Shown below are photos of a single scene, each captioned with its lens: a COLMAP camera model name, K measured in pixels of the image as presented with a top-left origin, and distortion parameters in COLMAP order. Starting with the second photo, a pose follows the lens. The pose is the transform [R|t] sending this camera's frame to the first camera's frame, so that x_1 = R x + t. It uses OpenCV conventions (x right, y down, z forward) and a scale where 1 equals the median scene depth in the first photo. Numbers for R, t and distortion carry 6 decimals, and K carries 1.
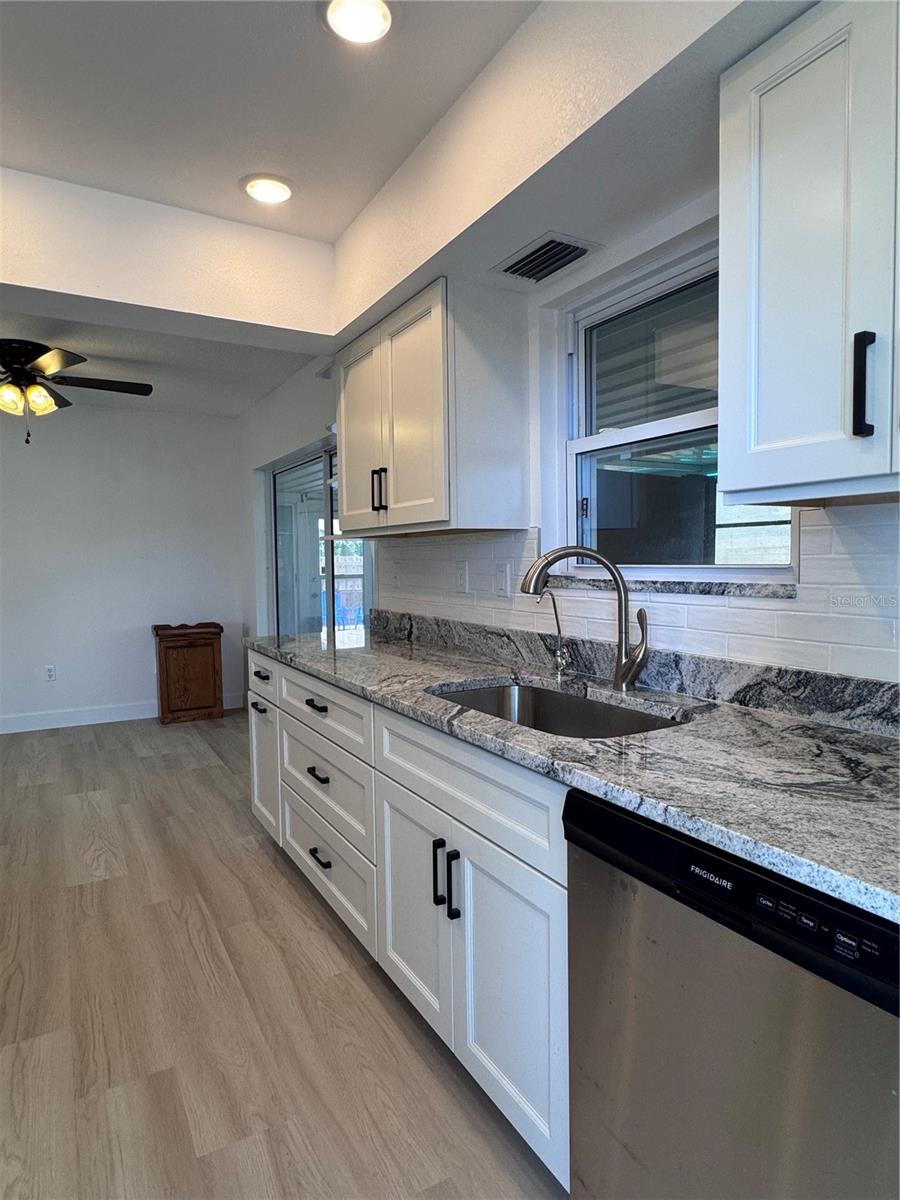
lens RADIAL K [[700.7, 0, 448.9], [0, 700.7, 605.5], [0, 0, 1]] dist [-0.003489, 0.000786]
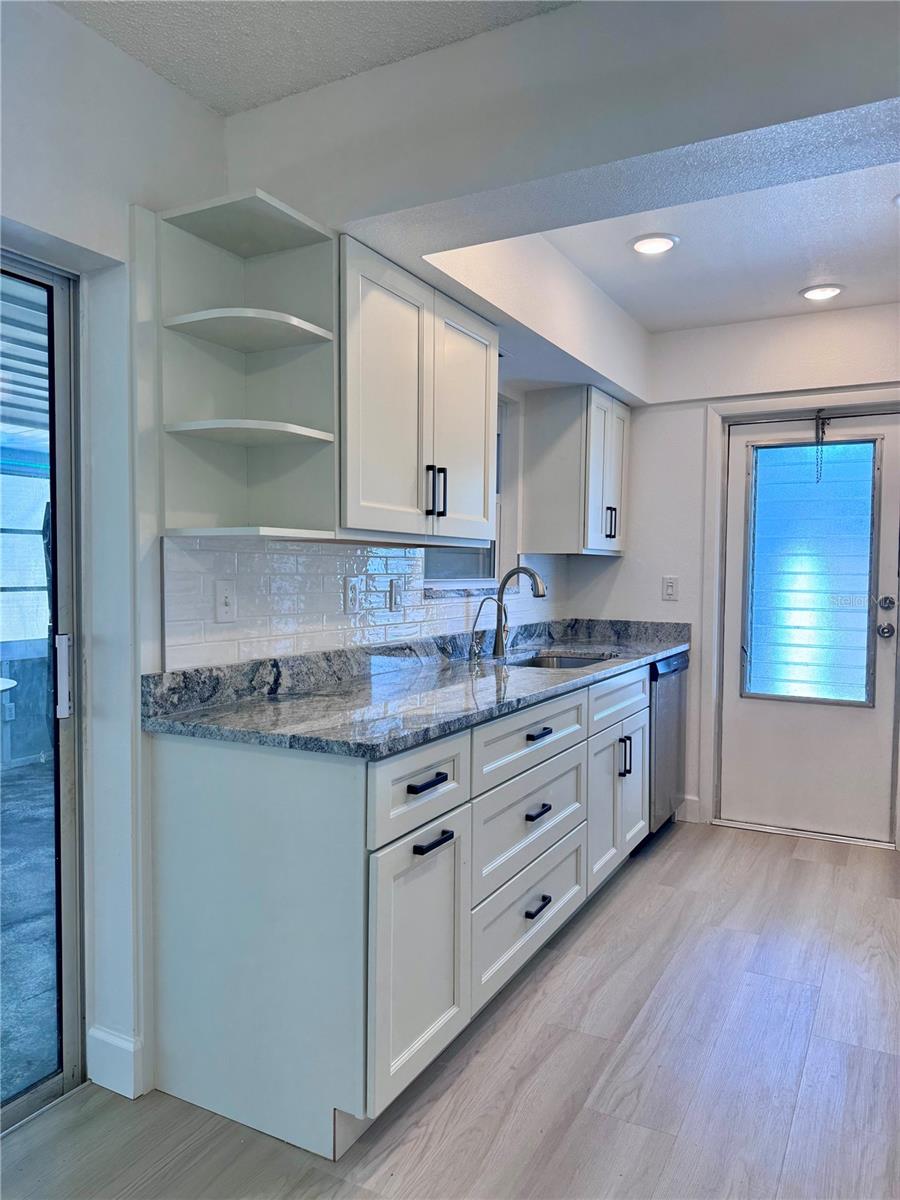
lens RADIAL K [[845.4, 0, 458.2], [0, 845.4, 592.5], [0, 0, 1]] dist [0.012323, -0.013941]
pose [[-0.538221, -0.012236, 0.842715, -0.806104], [0.059906, 0.996810, 0.052734, -0.079453], [-0.840672, 0.078866, -0.535771, 1.272153]]
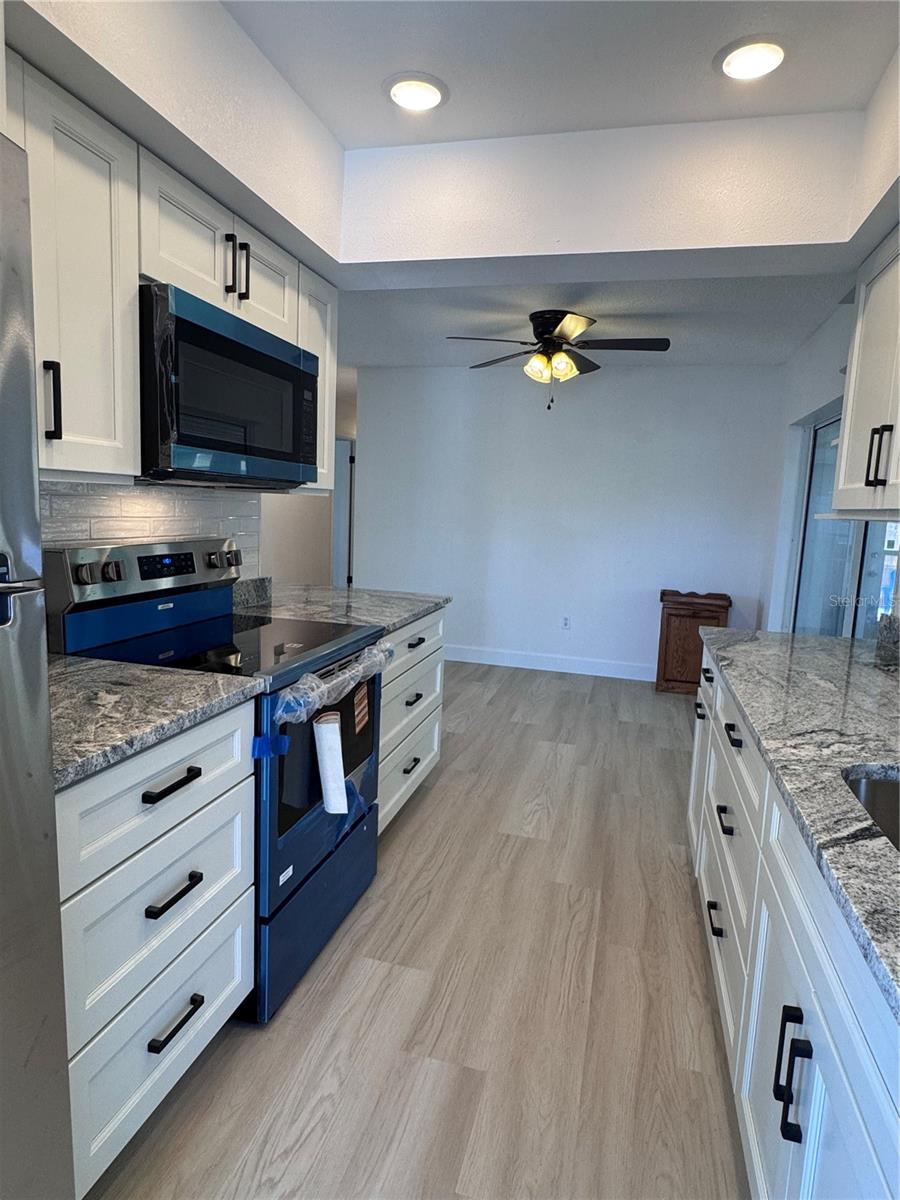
lens RADIAL K [[700.7, 0, 447.4], [0, 700.7, 603.5], [0, 0, 1]] dist [-0.003489, 0.000786]
pose [[0.709078, 0.140333, -0.691024, 0.081071], [-0.098030, 0.990098, 0.100477, -0.038957], [0.698282, -0.003505, 0.715814, 0.160694]]
